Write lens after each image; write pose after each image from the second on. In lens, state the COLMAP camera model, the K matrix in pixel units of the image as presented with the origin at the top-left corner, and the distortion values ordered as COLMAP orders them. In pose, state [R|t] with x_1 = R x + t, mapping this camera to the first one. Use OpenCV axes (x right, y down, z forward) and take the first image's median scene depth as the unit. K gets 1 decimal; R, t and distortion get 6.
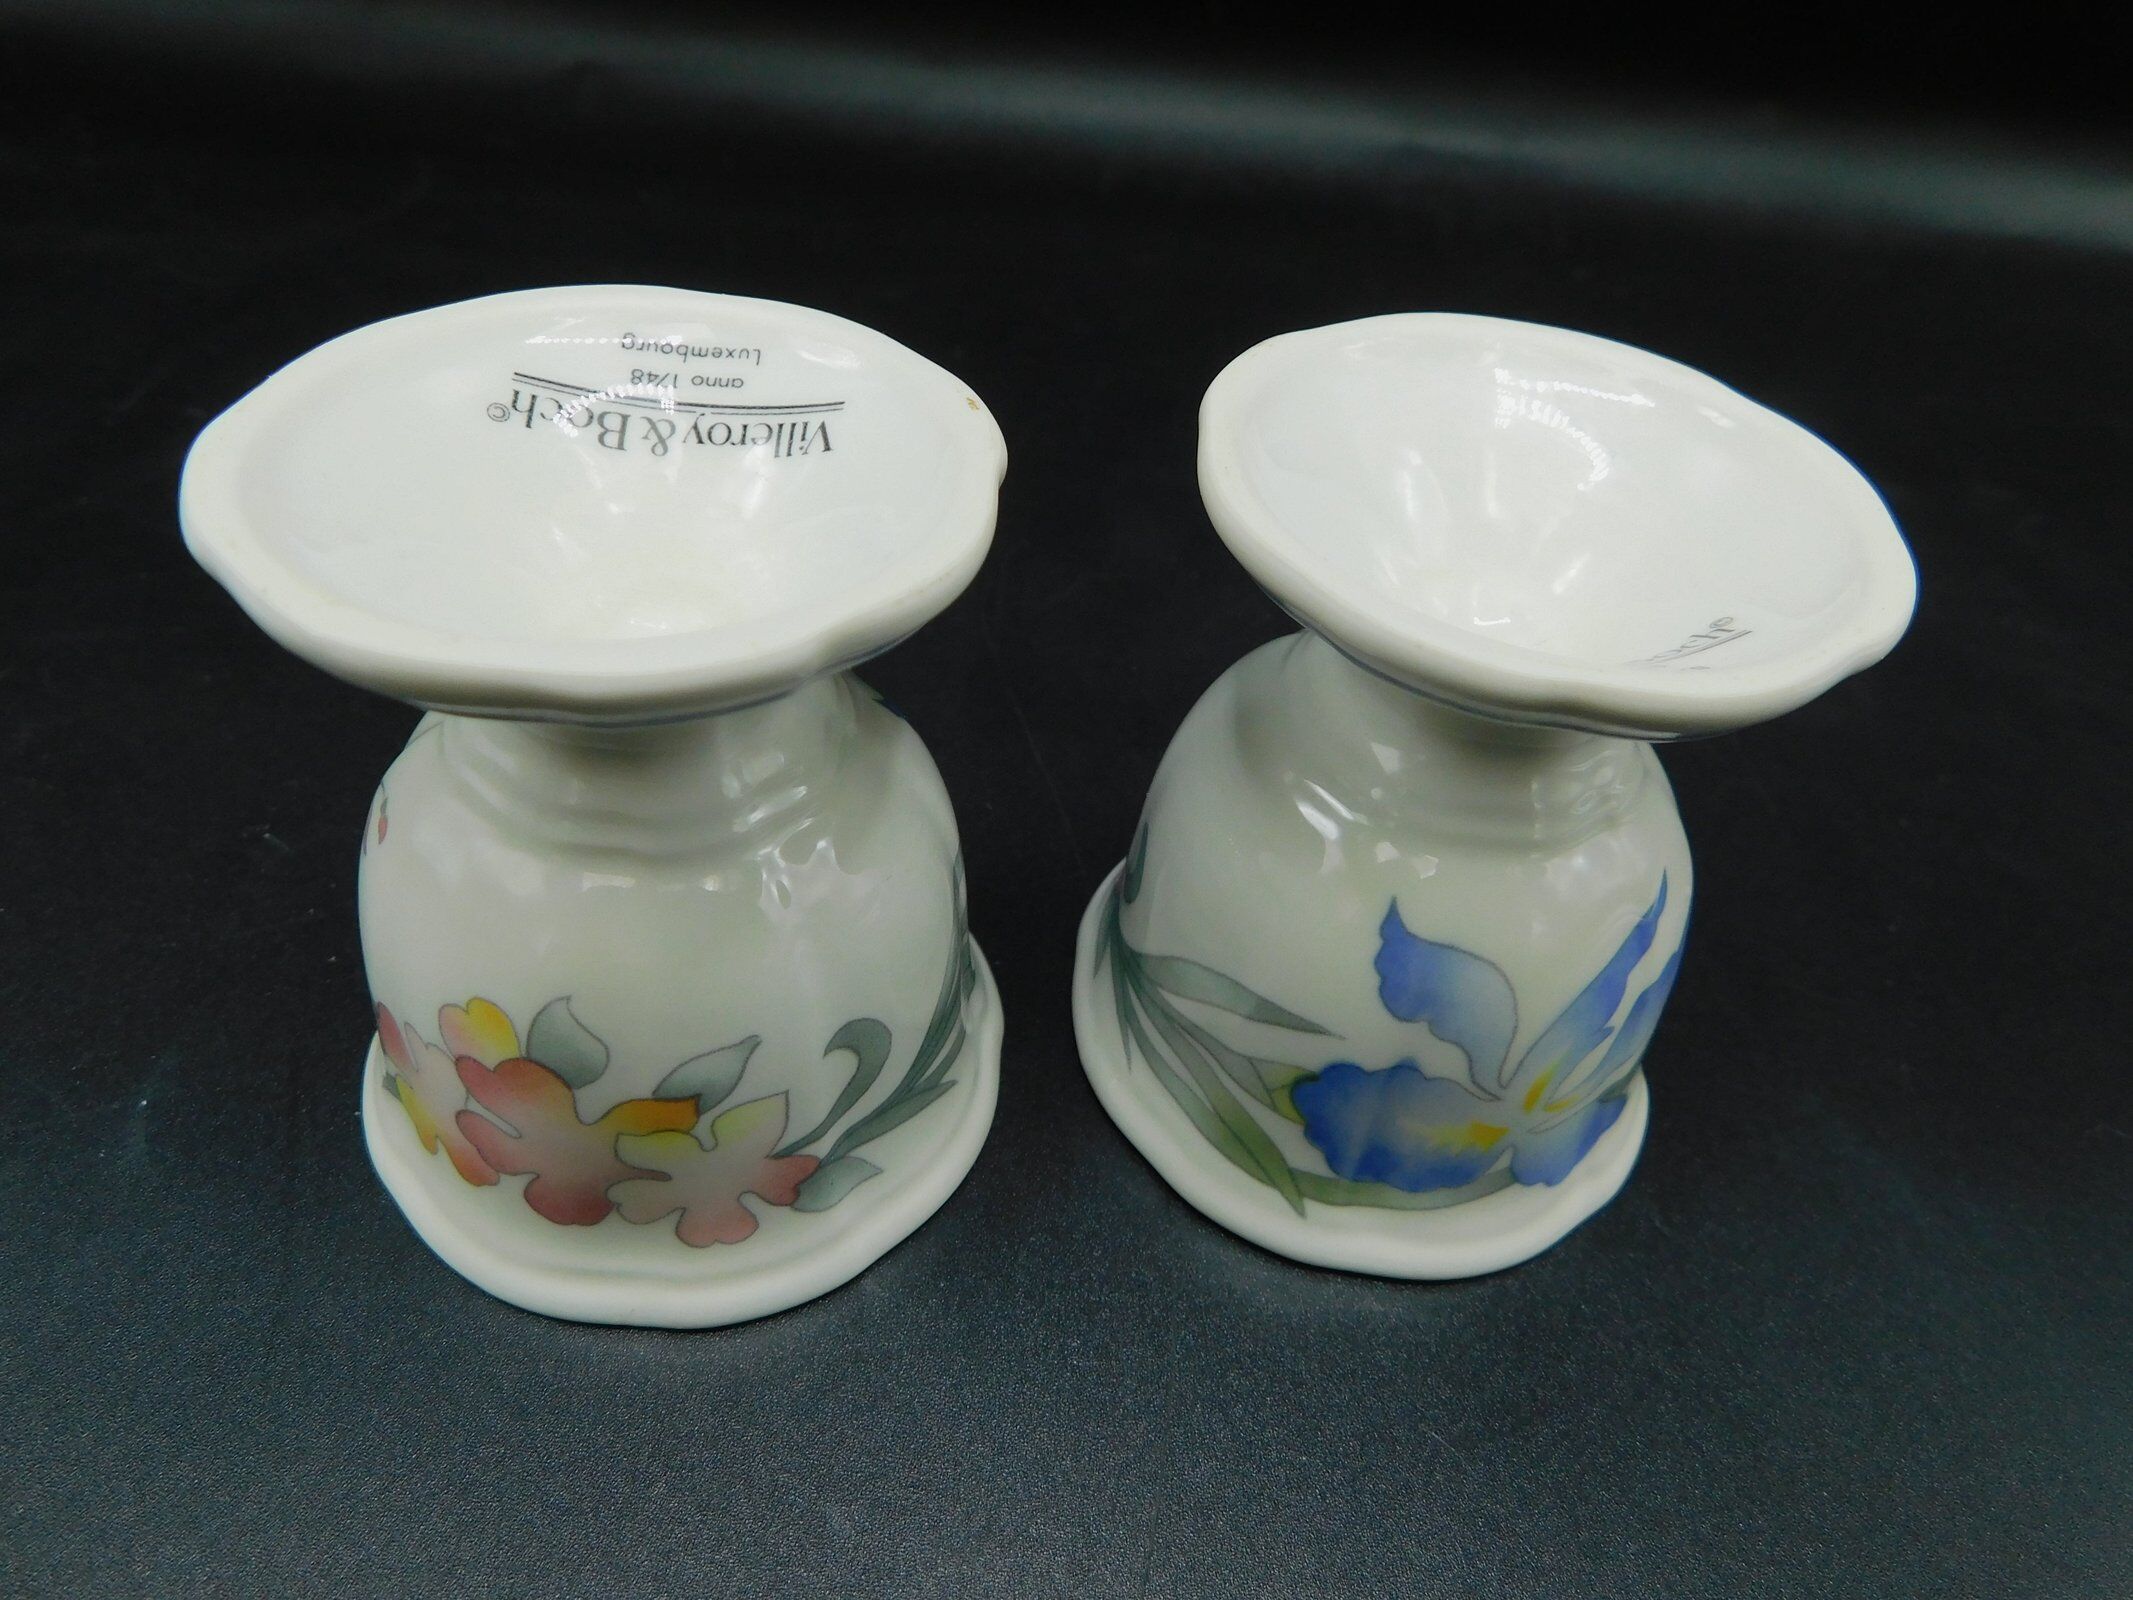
lens RADIAL K [[1411.4, 0, 1066.5], [0, 1411.4, 800.0], [0, 0, 1]] dist [-0.004085, -0.000770]
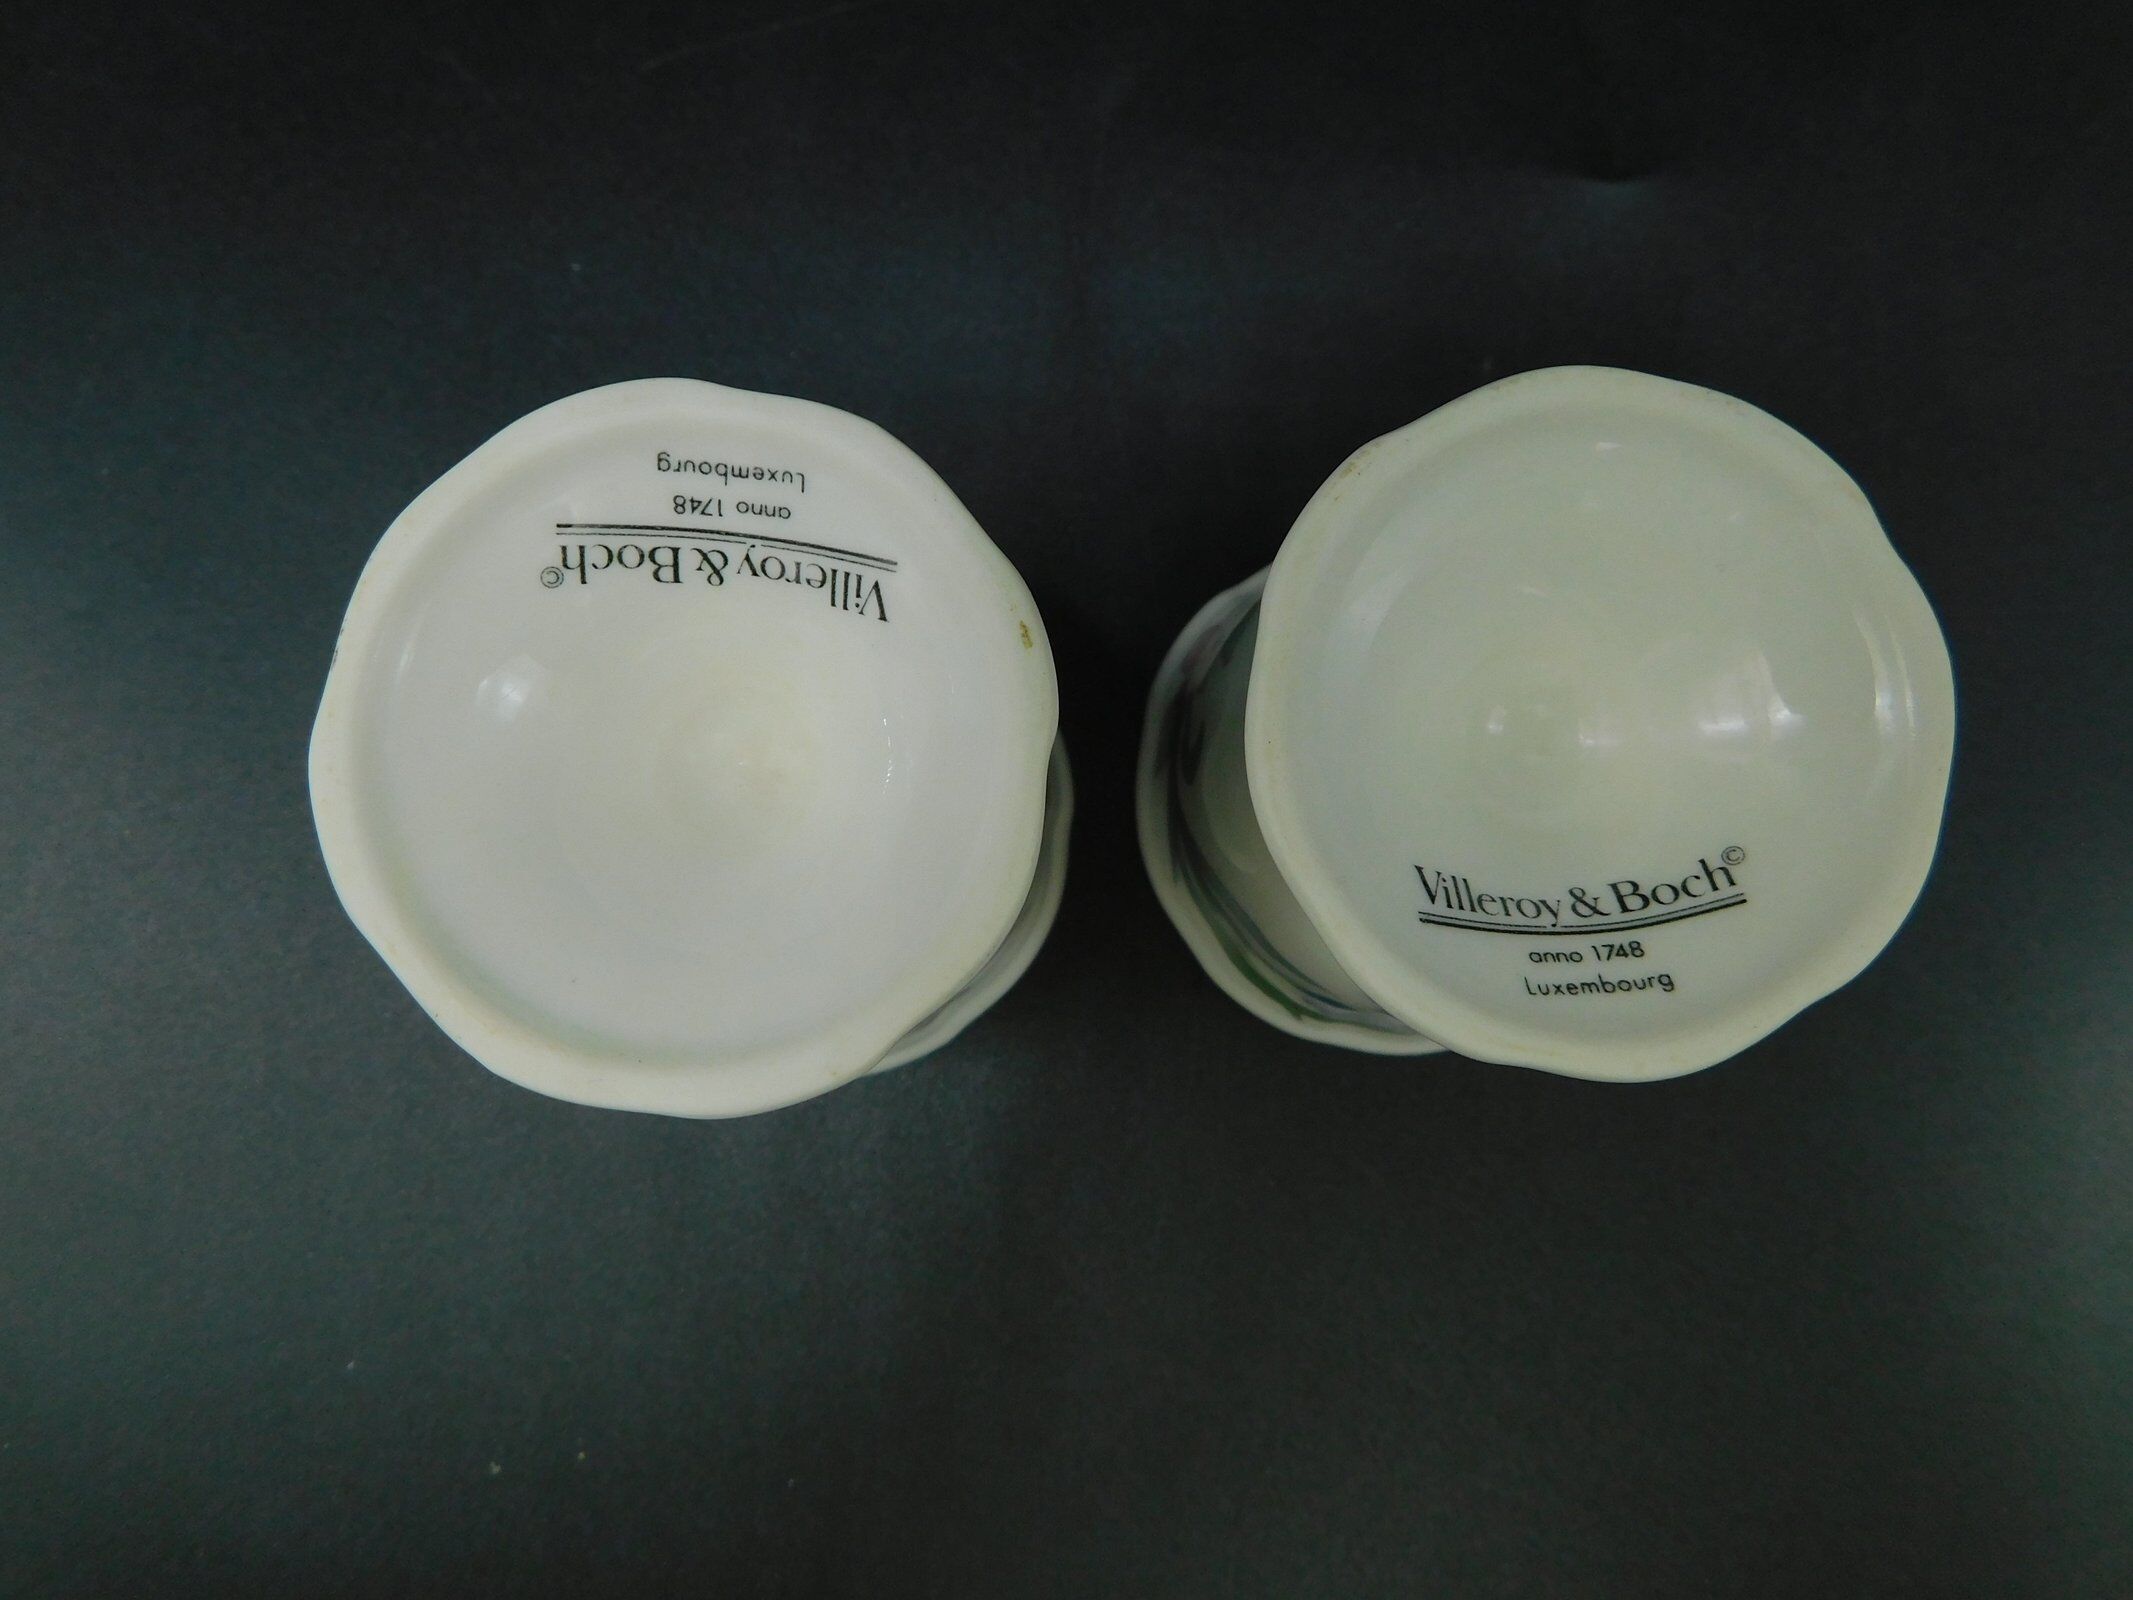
lens RADIAL K [[1411.4, 0, 1066.5], [0, 1411.4, 800.0], [0, 0, 1]] dist [-0.004085, -0.000770]
pose [[0.995617, 0.068750, -0.063403, 0.028923], [-0.009502, 0.748800, 0.662728, -0.787775], [0.093038, -0.659221, 0.746171, 0.185266]]
